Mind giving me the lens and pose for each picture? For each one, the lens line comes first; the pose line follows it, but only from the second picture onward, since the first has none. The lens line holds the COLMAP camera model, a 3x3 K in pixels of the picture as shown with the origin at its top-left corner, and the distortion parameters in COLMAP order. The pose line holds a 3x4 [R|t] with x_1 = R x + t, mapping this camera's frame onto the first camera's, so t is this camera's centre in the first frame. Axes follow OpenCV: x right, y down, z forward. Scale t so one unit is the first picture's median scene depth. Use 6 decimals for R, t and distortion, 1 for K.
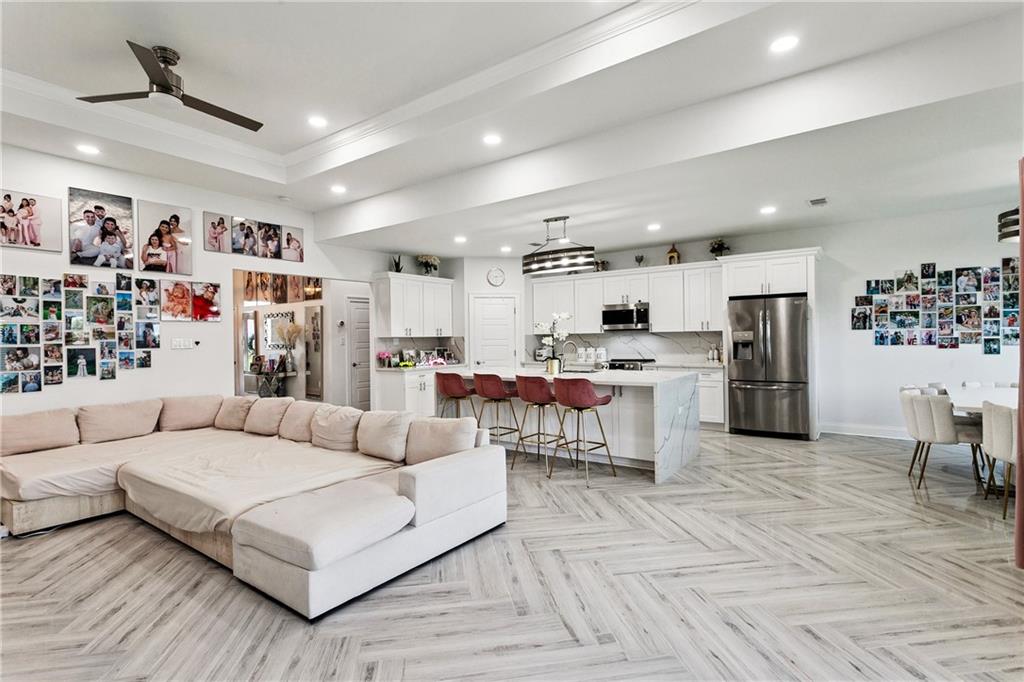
lens RADIAL K [[503.9, 0, 515.8], [0, 503.9, 338.9], [0, 0, 1]] dist [-0.000555, 0.000537]
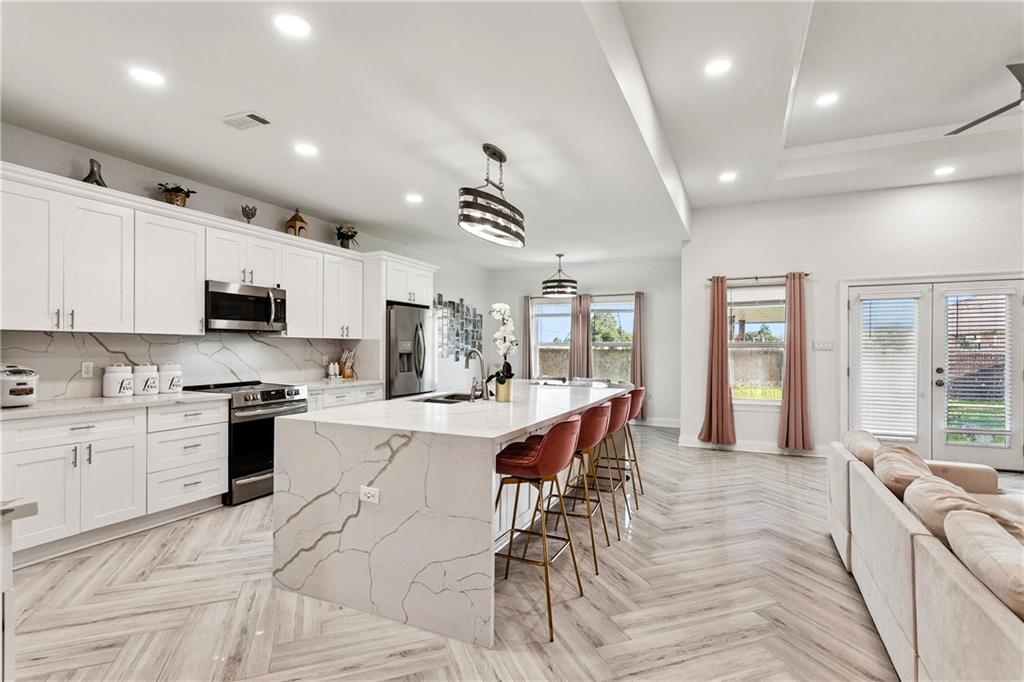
lens RADIAL K [[503.9, 0, 517.0], [0, 503.9, 345.6], [0, 0, 1]] dist [-0.000555, 0.000537]
pose [[-0.220997, 0.019388, 0.975082, -0.437906], [0.001549, 0.999808, -0.019529, 0.011010], [-0.975273, -0.002806, -0.220985, 0.923834]]
